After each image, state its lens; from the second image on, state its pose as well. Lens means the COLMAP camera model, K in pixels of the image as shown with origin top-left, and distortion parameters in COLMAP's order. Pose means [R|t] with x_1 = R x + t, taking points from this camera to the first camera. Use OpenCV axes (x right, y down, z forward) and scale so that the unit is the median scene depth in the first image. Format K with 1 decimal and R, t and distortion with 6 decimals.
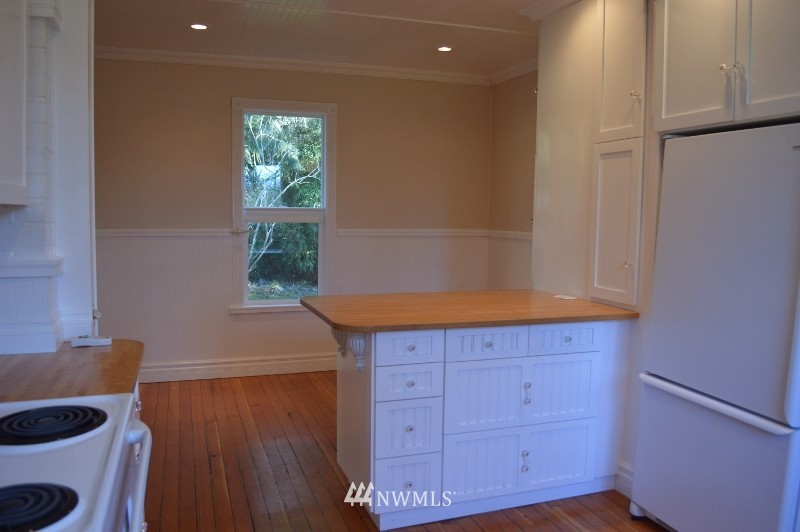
lens RADIAL K [[638.7, 0, 400.0], [0, 638.7, 266.0], [0, 0, 1]] dist [-0.075730, 0.001657]
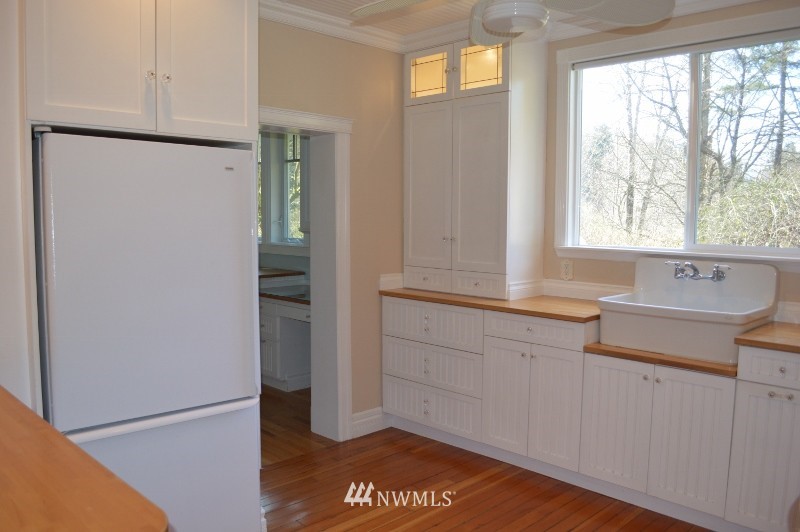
lens RADIAL K [[638.7, 0, 400.0], [0, 638.7, 266.0], [0, 0, 1]] dist [-0.075730, 0.001657]
pose [[-0.443407, -0.088301, 0.891960, -0.465410], [0.063439, 0.989548, 0.129498, -0.109928], [-0.894073, 0.114006, -0.433171, 0.958115]]
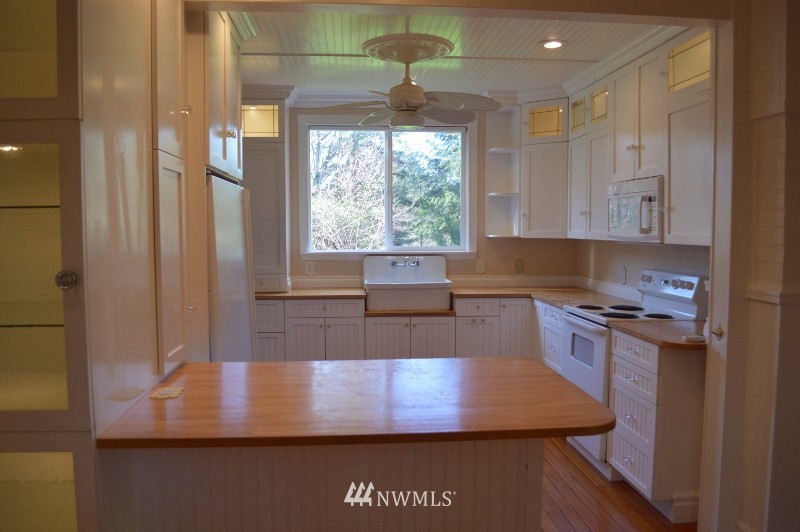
lens RADIAL K [[638.7, 0, 400.0], [0, 638.7, 266.0], [0, 0, 1]] dist [-0.075730, 0.001657]
pose [[-0.969570, -0.026645, 0.243361, -0.133784], [0.011061, 0.988277, 0.152272, -0.211736], [-0.244565, 0.150330, -0.957908, 1.919461]]
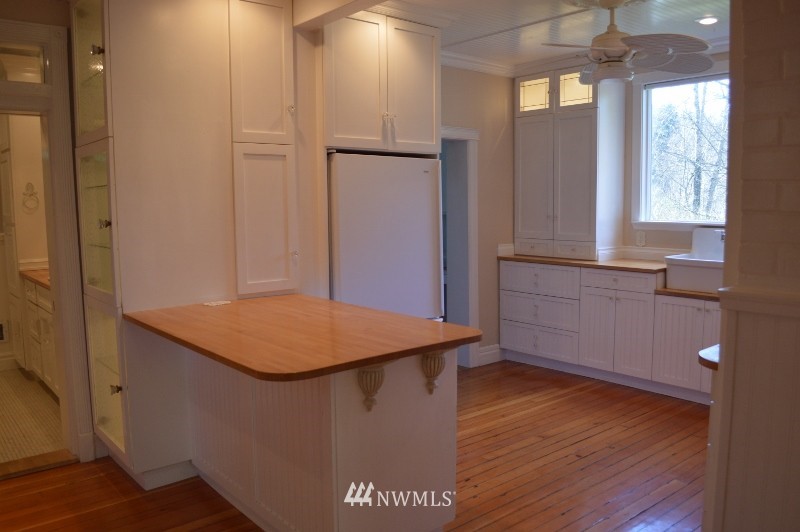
lens RADIAL K [[647.9, 0, 400.0], [0, 647.9, 266.0], [0, 0, 1]] dist [-0.069050, -0.000056]
pose [[-0.363165, -0.103740, 0.925932, -0.900919], [0.083857, 0.986110, 0.143373, -0.150432], [-0.927944, 0.129714, -0.349421, 1.371970]]
